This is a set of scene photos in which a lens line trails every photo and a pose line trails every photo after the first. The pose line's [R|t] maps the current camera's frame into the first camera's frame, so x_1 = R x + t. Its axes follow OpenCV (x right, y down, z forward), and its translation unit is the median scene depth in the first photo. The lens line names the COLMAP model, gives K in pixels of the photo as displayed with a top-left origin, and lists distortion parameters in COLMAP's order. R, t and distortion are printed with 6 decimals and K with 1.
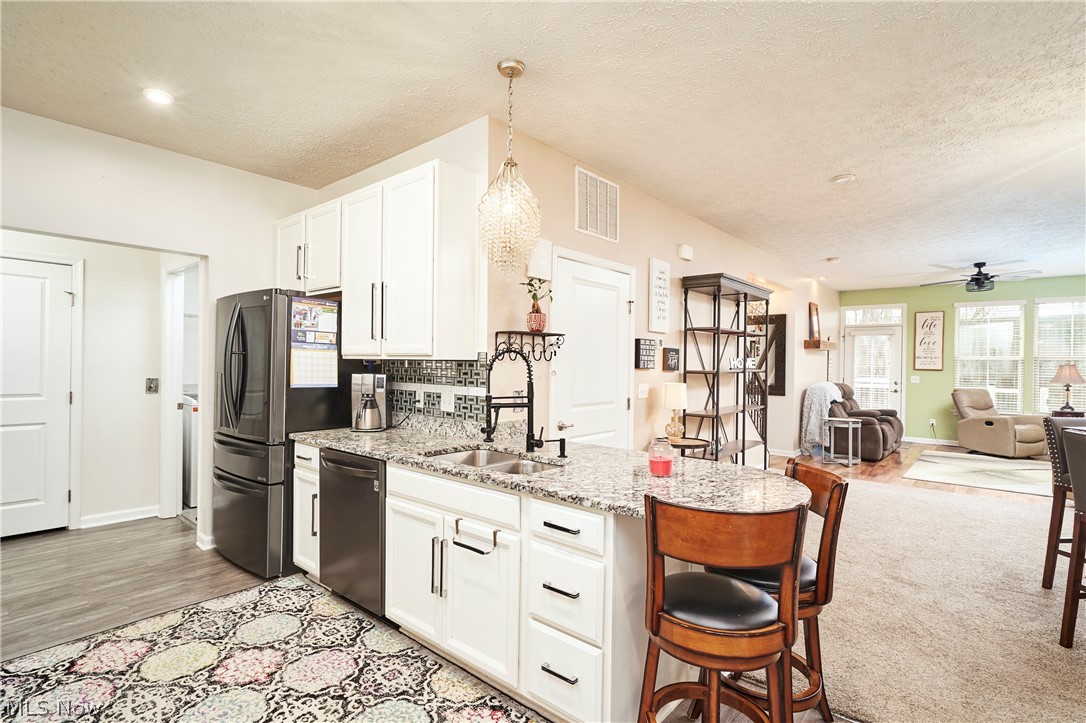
lens RADIAL K [[532.8, 0, 541.5], [0, 532.8, 363.1], [0, 0, 1]] dist [0.001186, 0.000247]
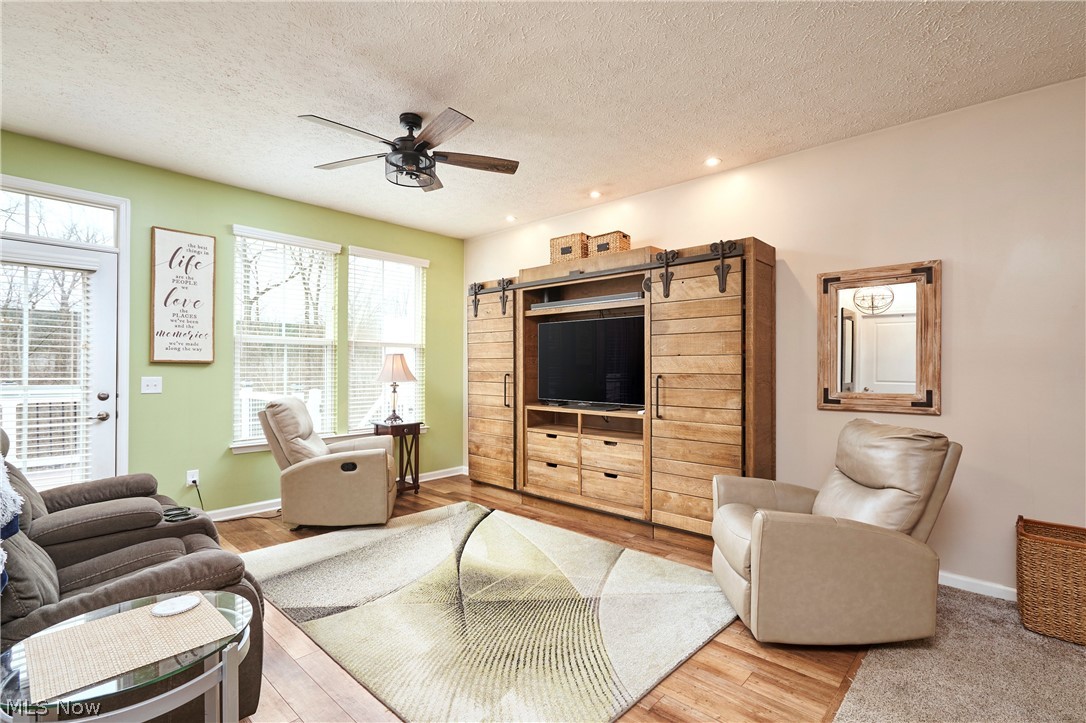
lens RADIAL K [[498.5, 0, 541.8], [0, 498.5, 364.4], [0, 0, 1]] dist [-0.000181, -0.000164]
pose [[0.045003, -0.003874, 0.998979, 0.326285], [-0.002806, 0.999988, 0.004004, 0.012049], [-0.998983, -0.002983, 0.044992, 0.687138]]
